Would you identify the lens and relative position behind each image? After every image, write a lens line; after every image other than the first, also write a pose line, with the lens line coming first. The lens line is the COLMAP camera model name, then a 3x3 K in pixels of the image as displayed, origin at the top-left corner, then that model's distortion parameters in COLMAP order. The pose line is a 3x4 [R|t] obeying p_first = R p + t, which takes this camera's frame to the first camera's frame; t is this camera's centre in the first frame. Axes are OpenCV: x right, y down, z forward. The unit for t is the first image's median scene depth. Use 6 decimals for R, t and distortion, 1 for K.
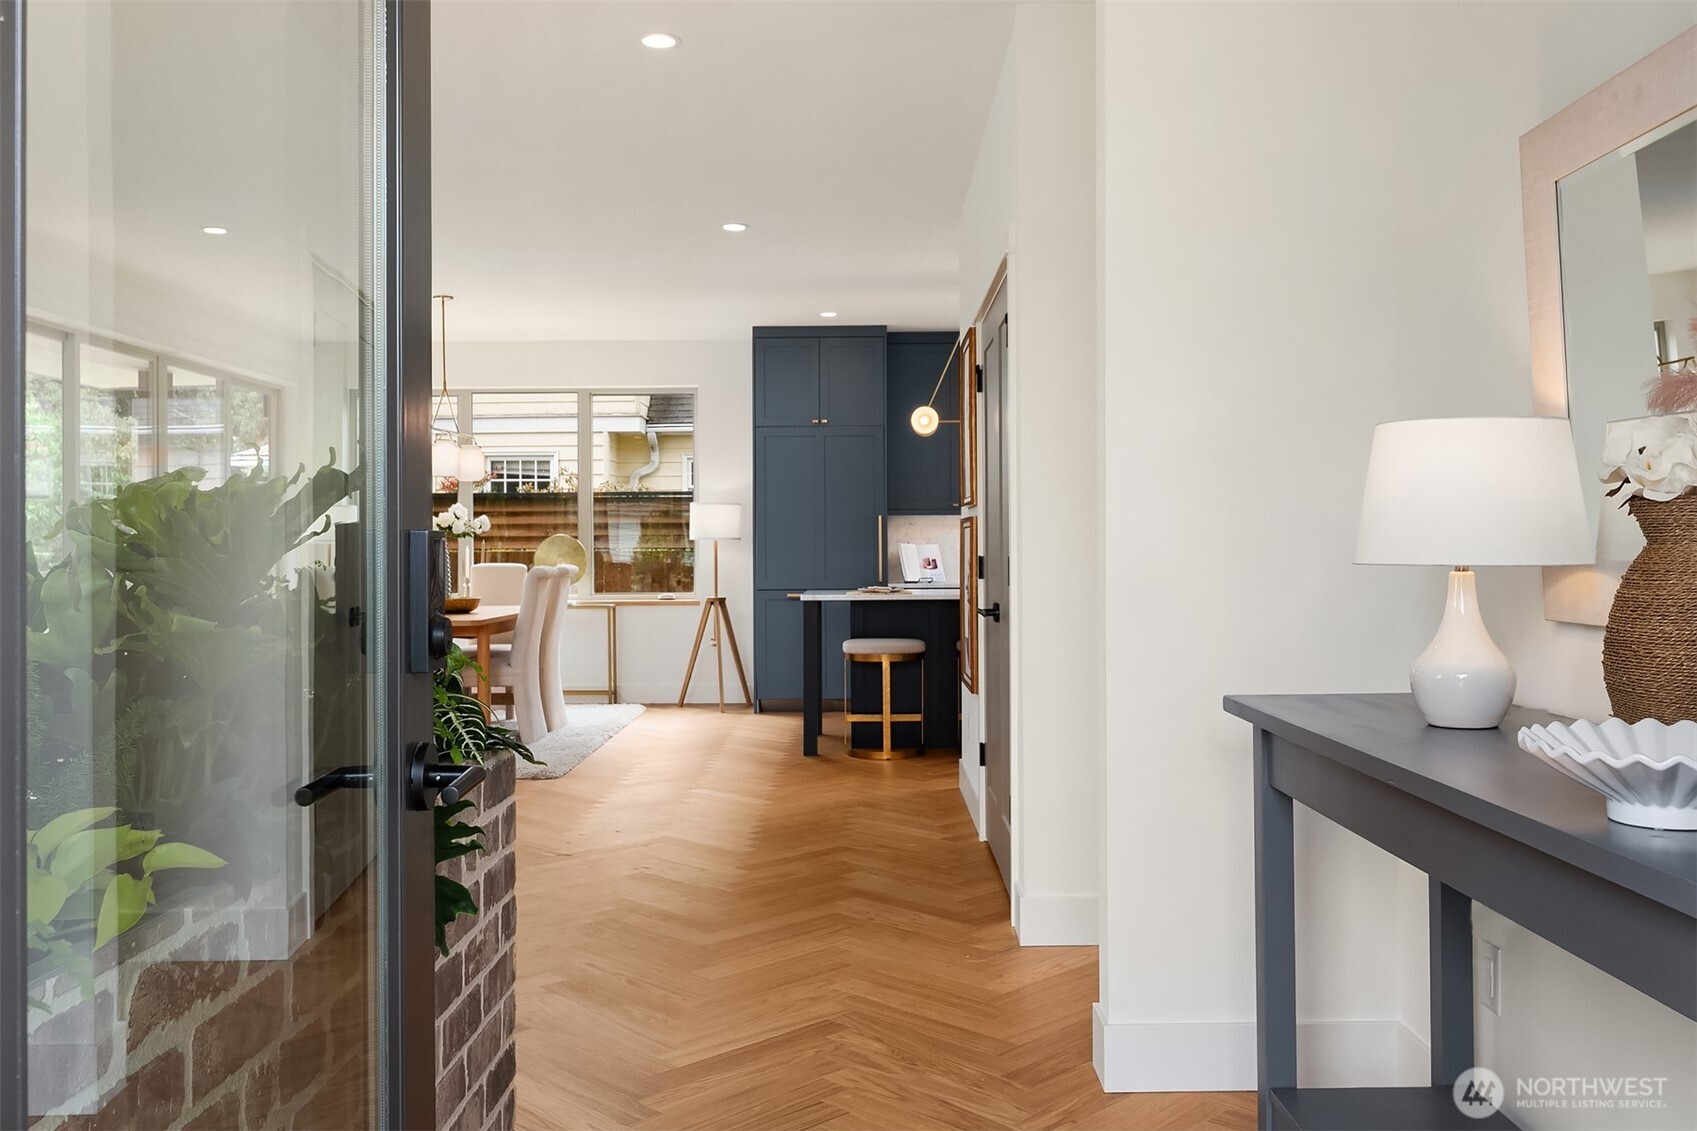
lens RADIAL K [[1408.1, 0, 848.5], [0, 1408.1, 565.5], [0, 0, 1]] dist [-0.001077, -0.003320]
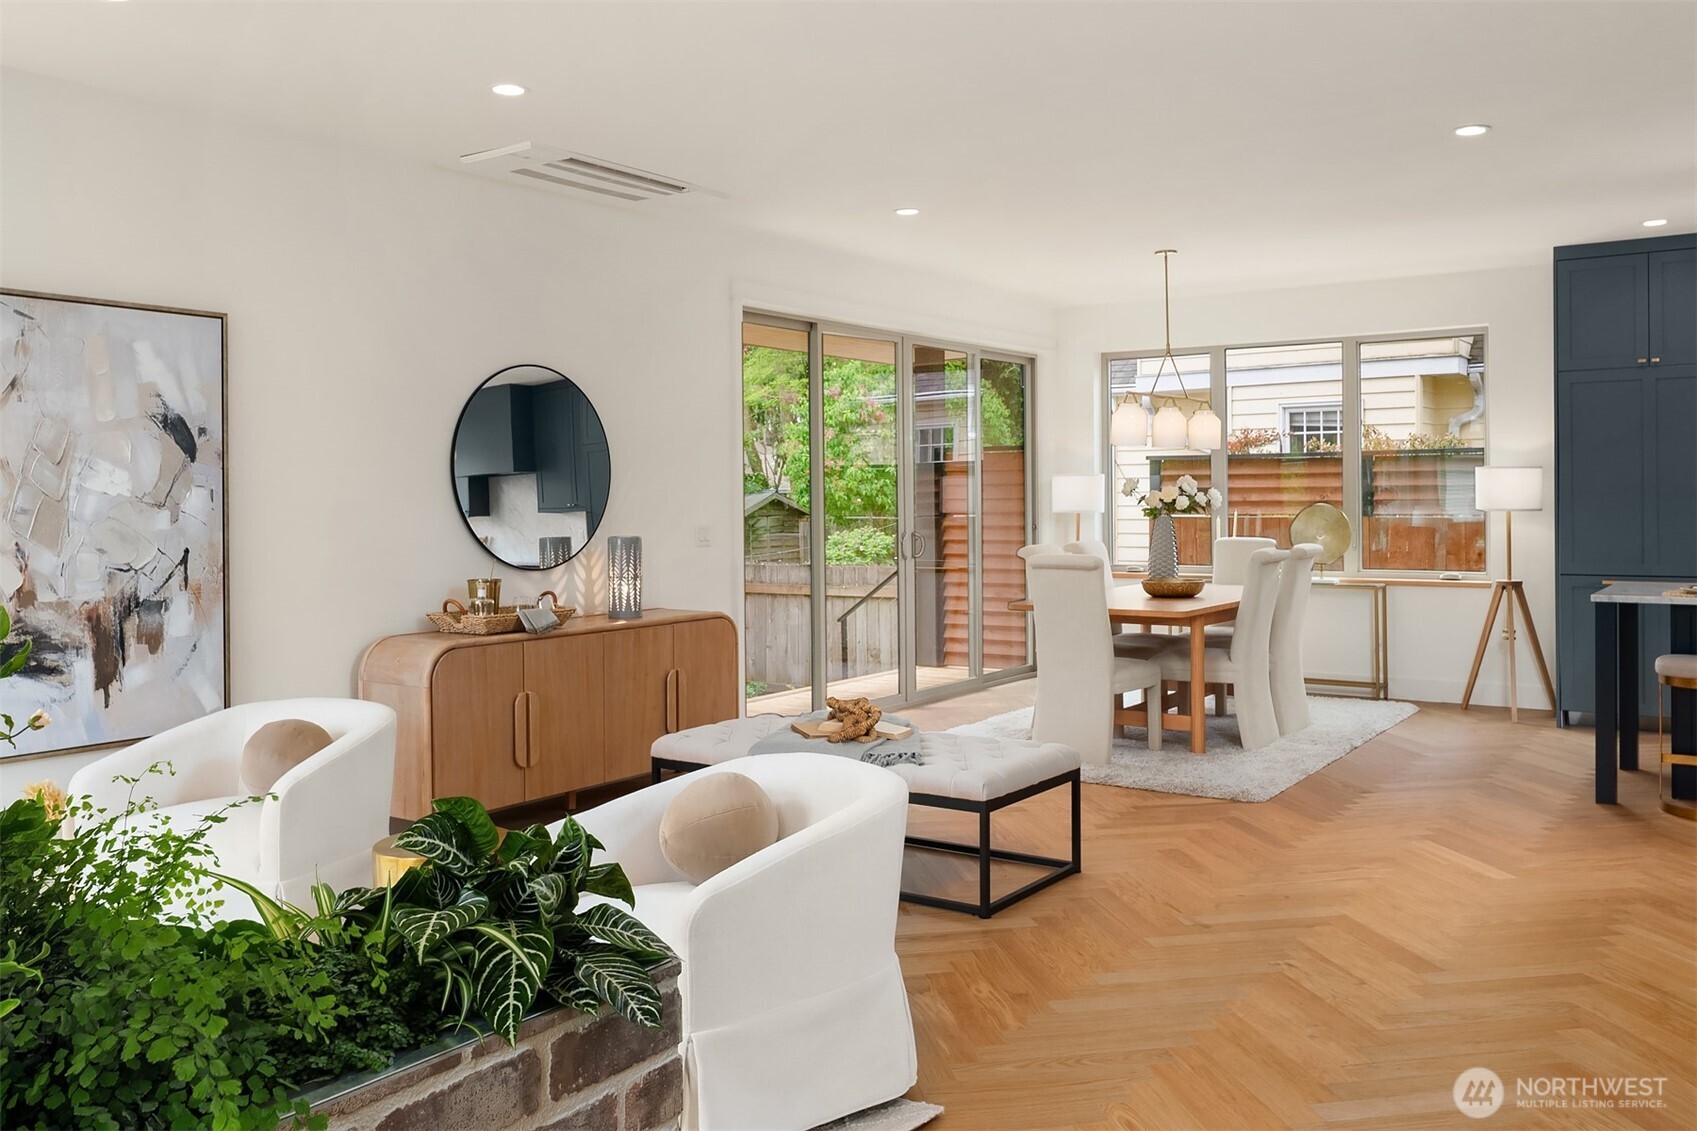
lens RADIAL K [[1401.9, 0, 849.1], [0, 1401.9, 512.2], [0, 0, 1]] dist [-0.000596, -0.001766]
pose [[0.827741, 0.003136, -0.561102, 0.046752], [-0.000457, 0.999988, 0.004915, -0.021613], [0.561111, -0.003812, 0.827732, 0.108667]]
